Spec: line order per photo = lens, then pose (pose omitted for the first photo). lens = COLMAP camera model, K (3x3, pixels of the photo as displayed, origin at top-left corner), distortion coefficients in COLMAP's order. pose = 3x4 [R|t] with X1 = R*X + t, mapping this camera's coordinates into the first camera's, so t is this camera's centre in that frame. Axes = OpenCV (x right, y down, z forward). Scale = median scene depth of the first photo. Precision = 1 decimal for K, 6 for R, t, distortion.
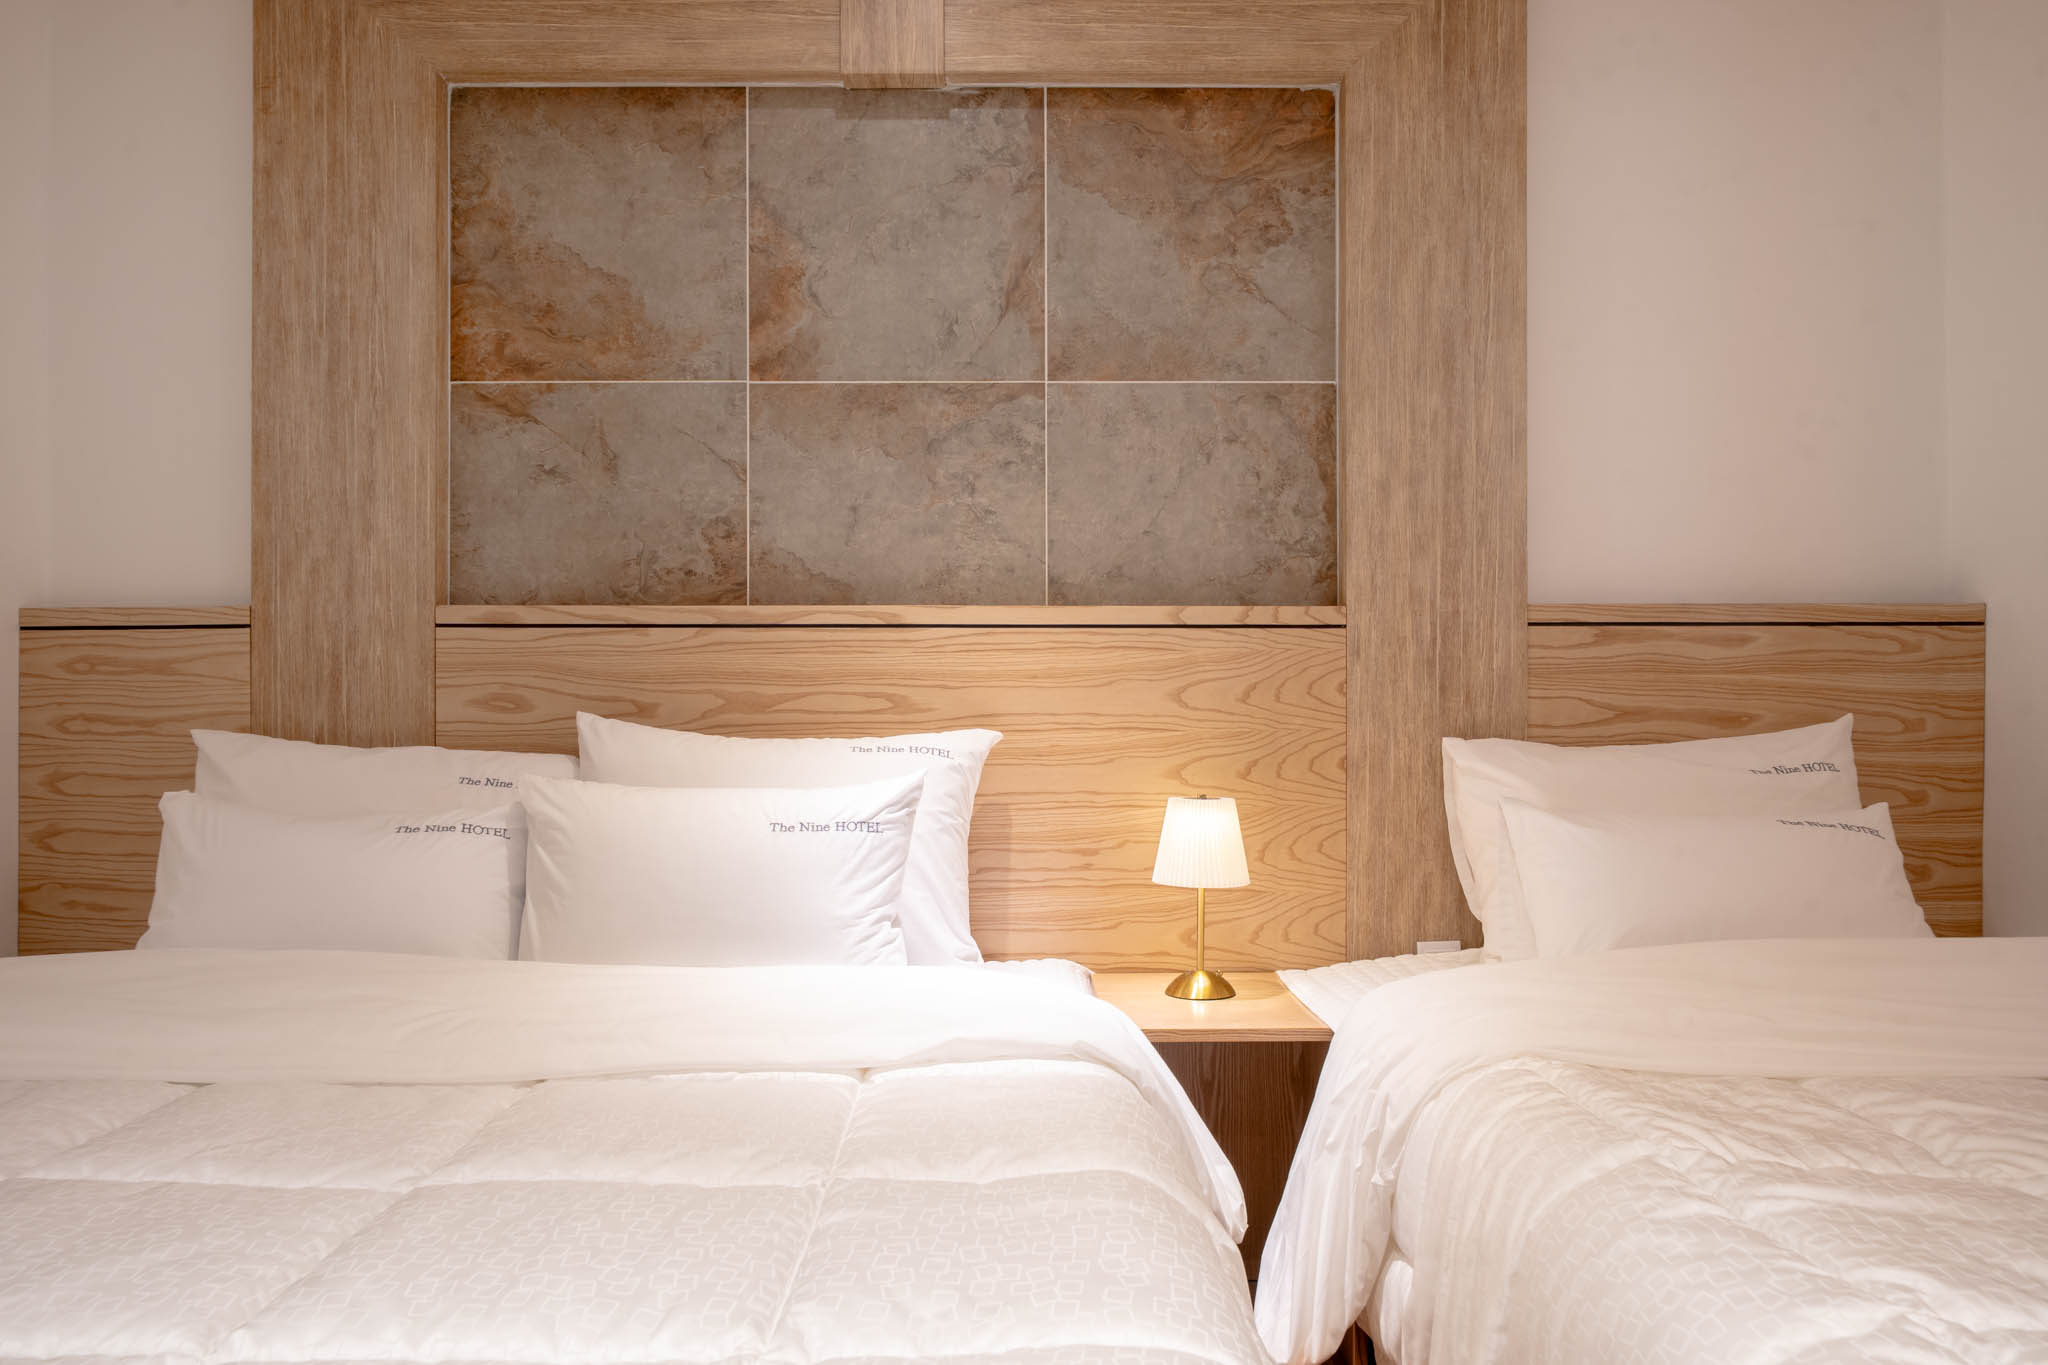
lens RADIAL K [[1397.8, 0, 1016.6], [0, 1397.8, 708.0], [0, 0, 1]] dist [0.002351, 0.002785]
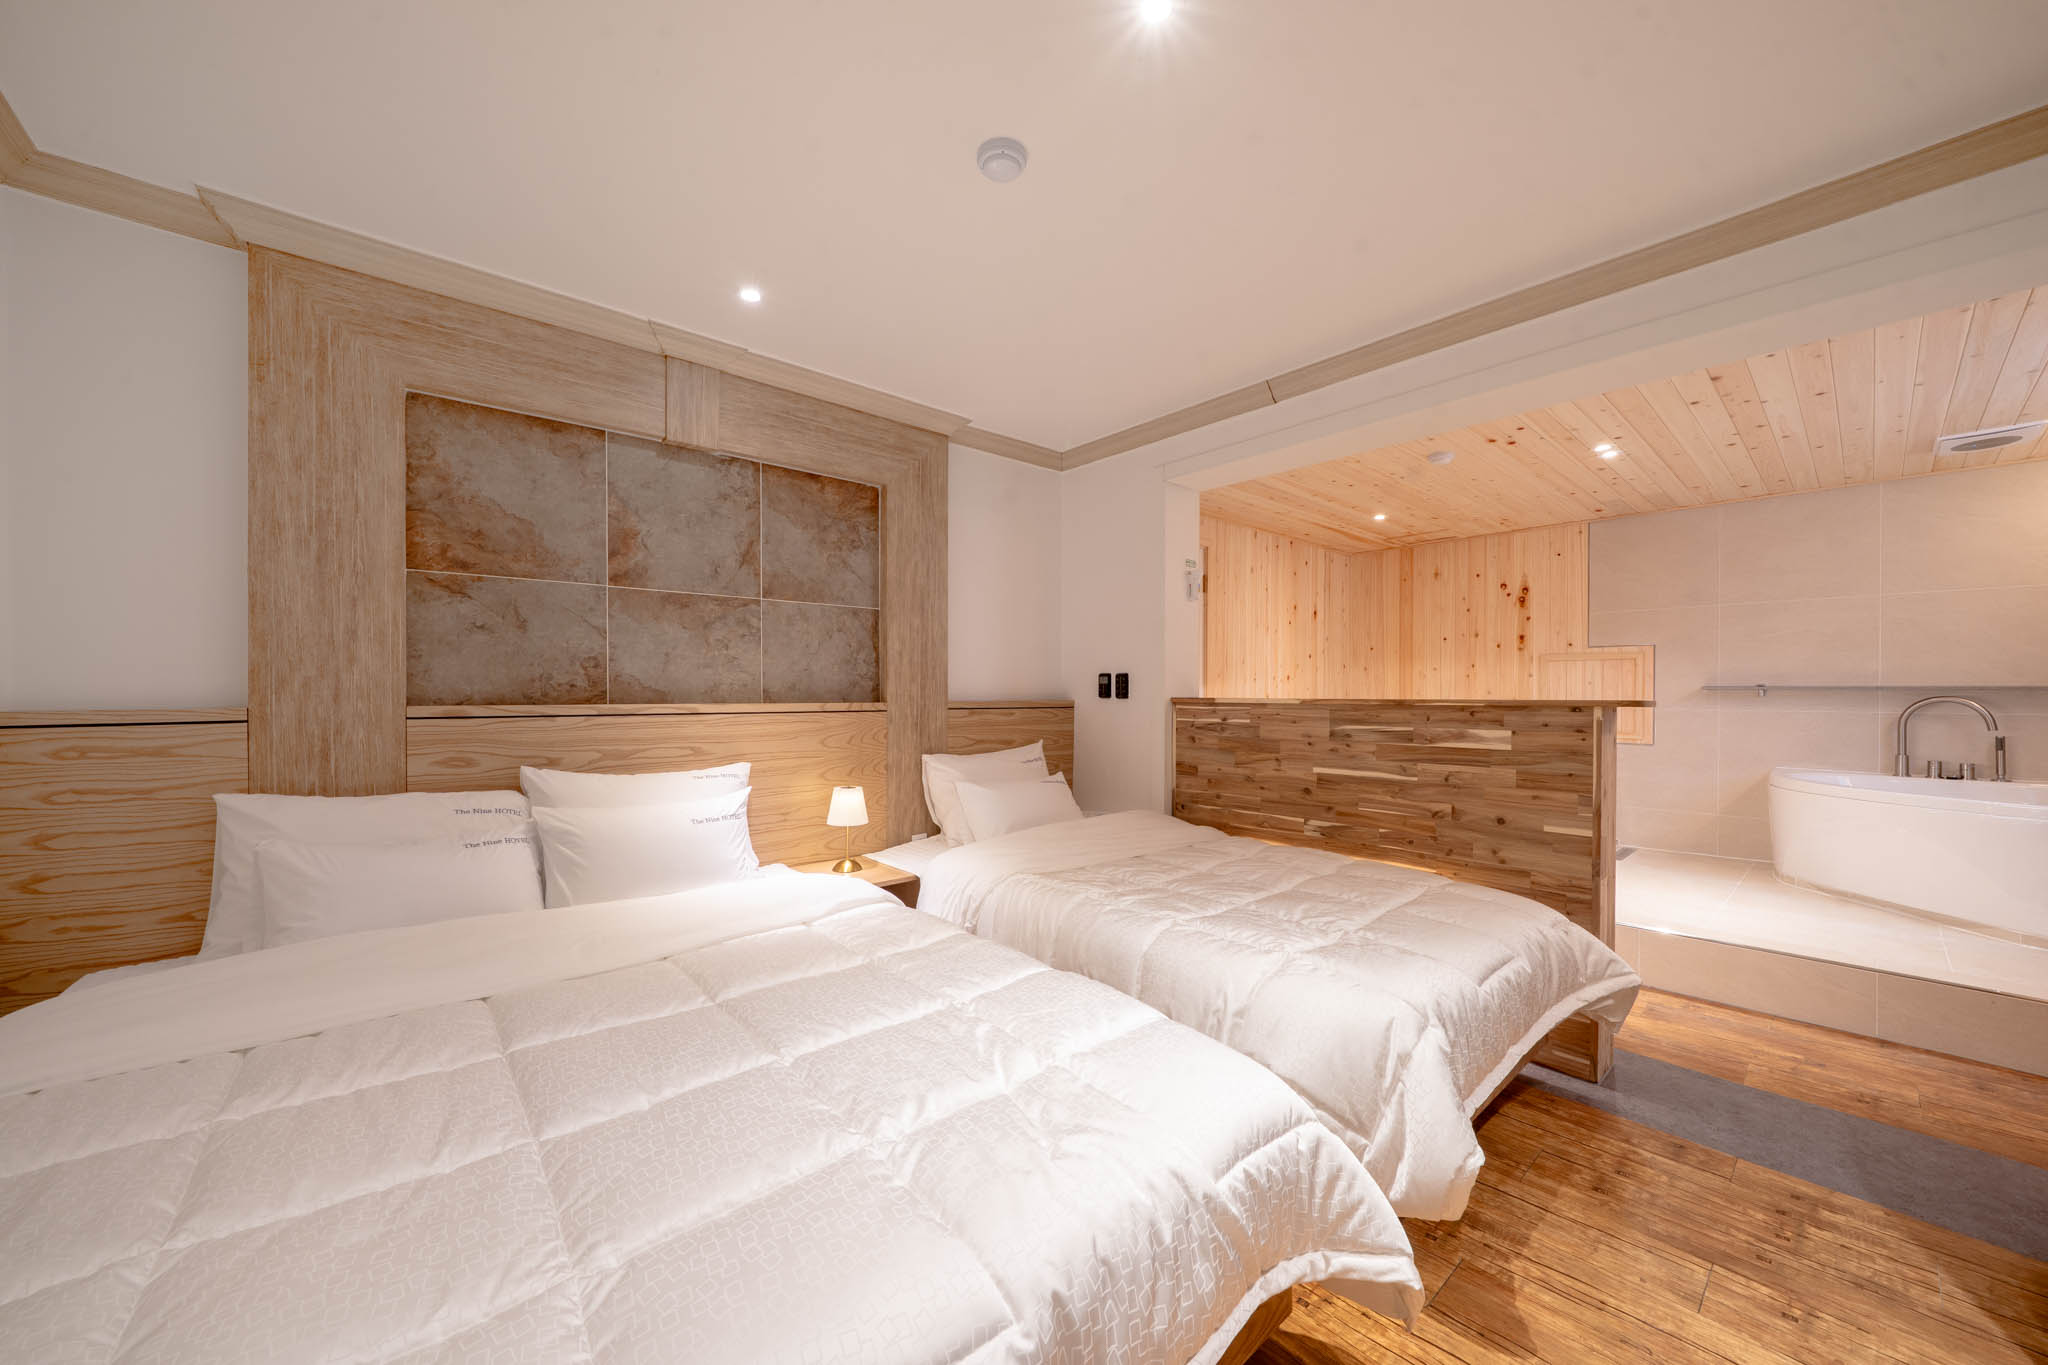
lens RADIAL K [[736.7, 0, 1028.8], [0, 736.7, 700.2], [0, 0, 1]] dist [-0.001806, -0.000205]
pose [[0.757789, -0.003473, 0.652490, -0.418180], [-0.004401, 0.999936, 0.010434, -0.091454], [-0.652485, -0.010778, 0.757725, -0.141319]]
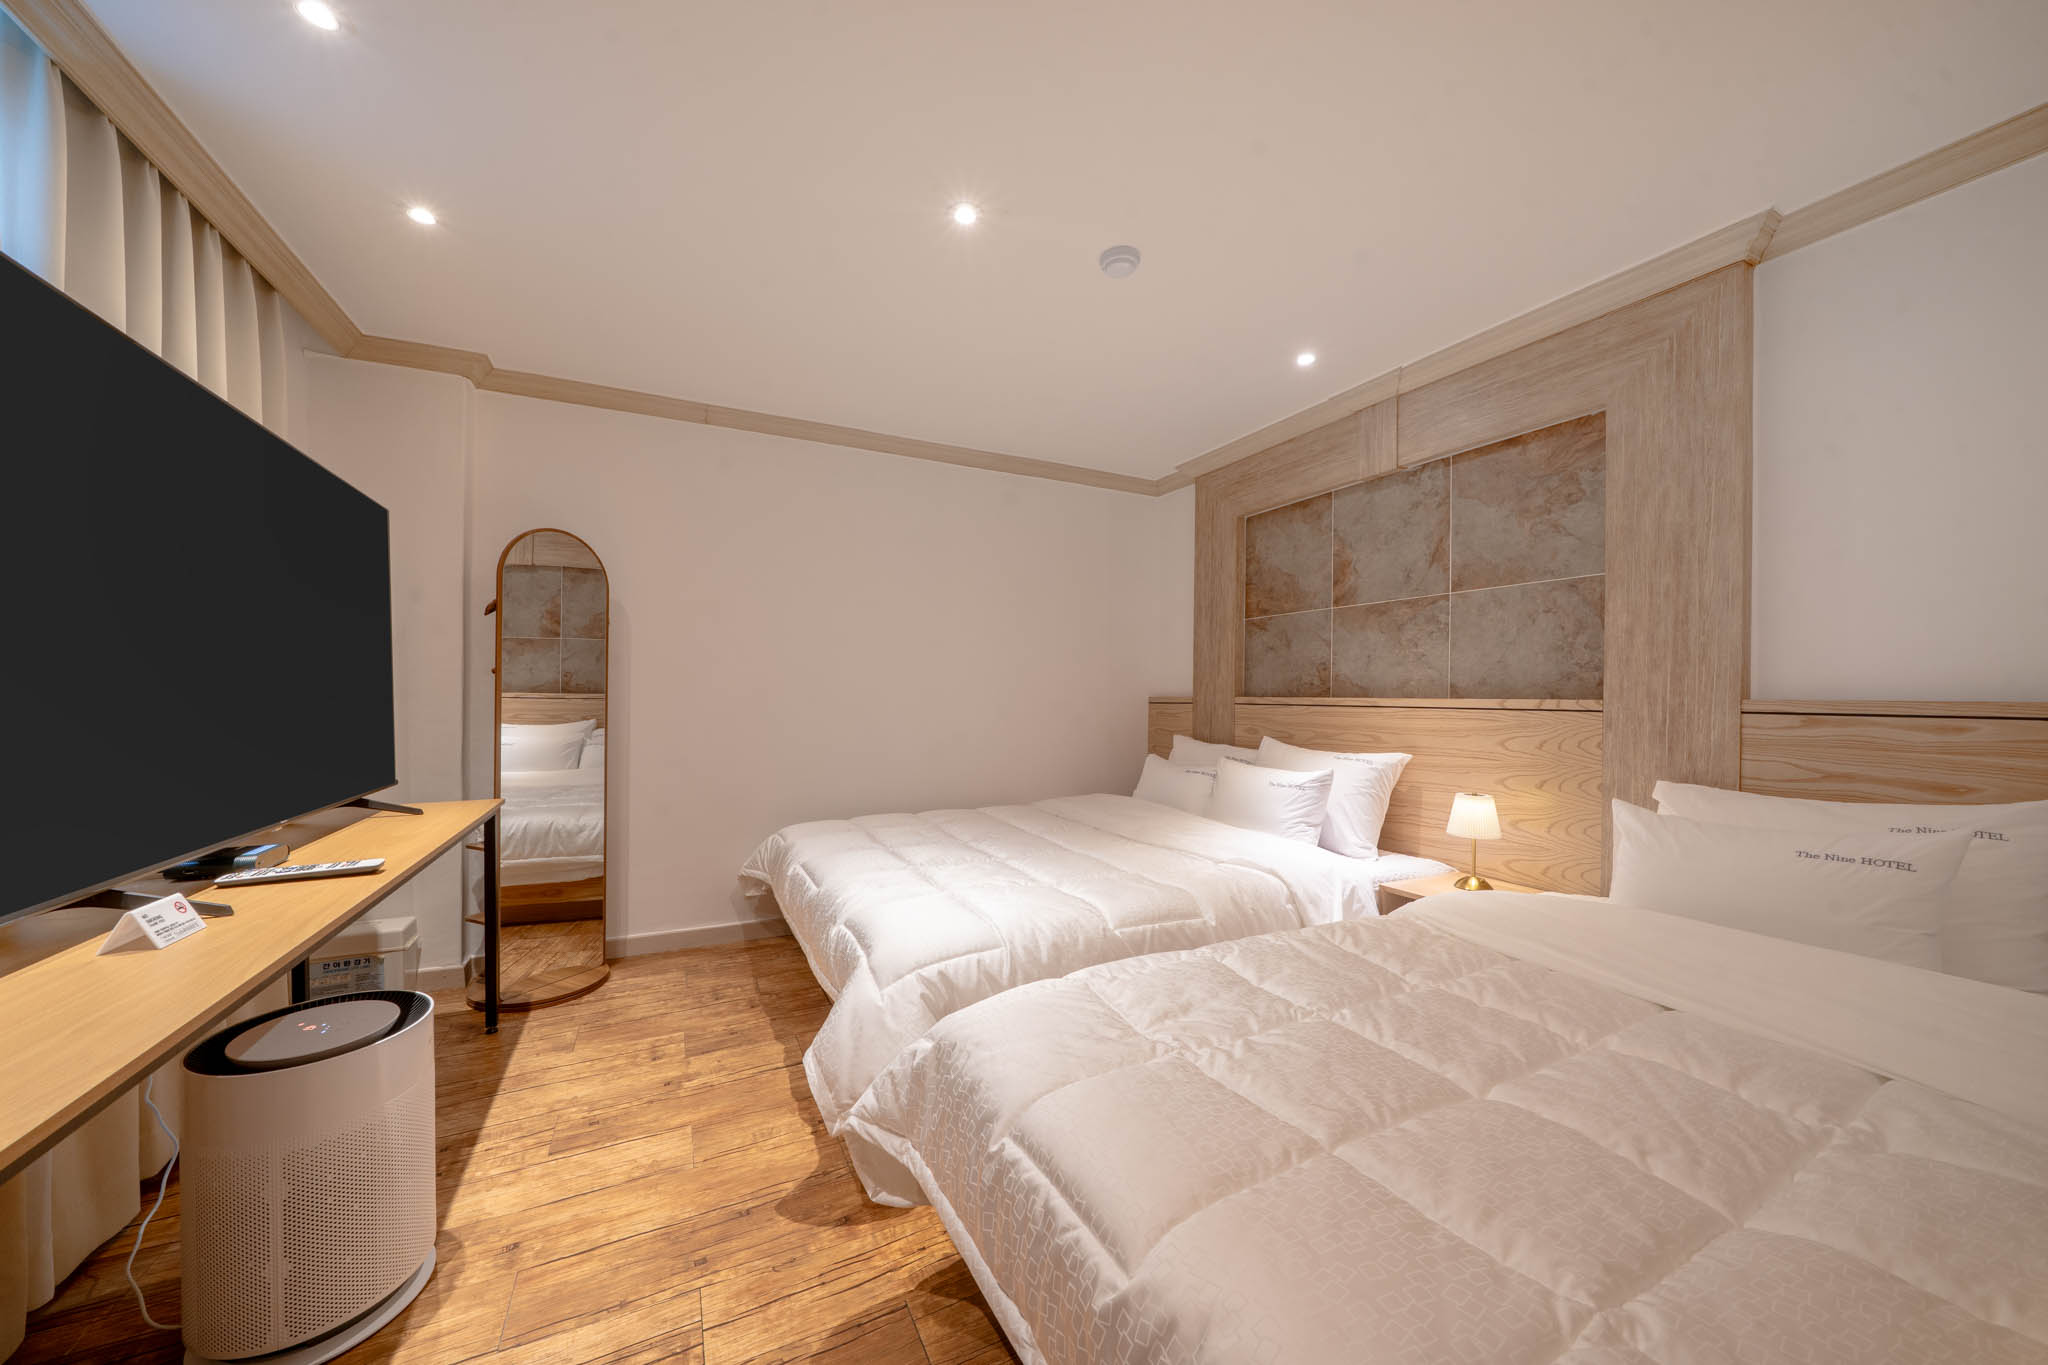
lens RADIAL K [[710.5, 0, 1022.9], [0, 710.5, 700.9], [0, 0, 1]] dist [-0.002544, -0.000363]
pose [[0.450377, 0.011913, -0.892759, 0.713186], [-0.005591, 0.999929, 0.010523, -0.077059], [0.892821, 0.000252, 0.450411, -0.077732]]
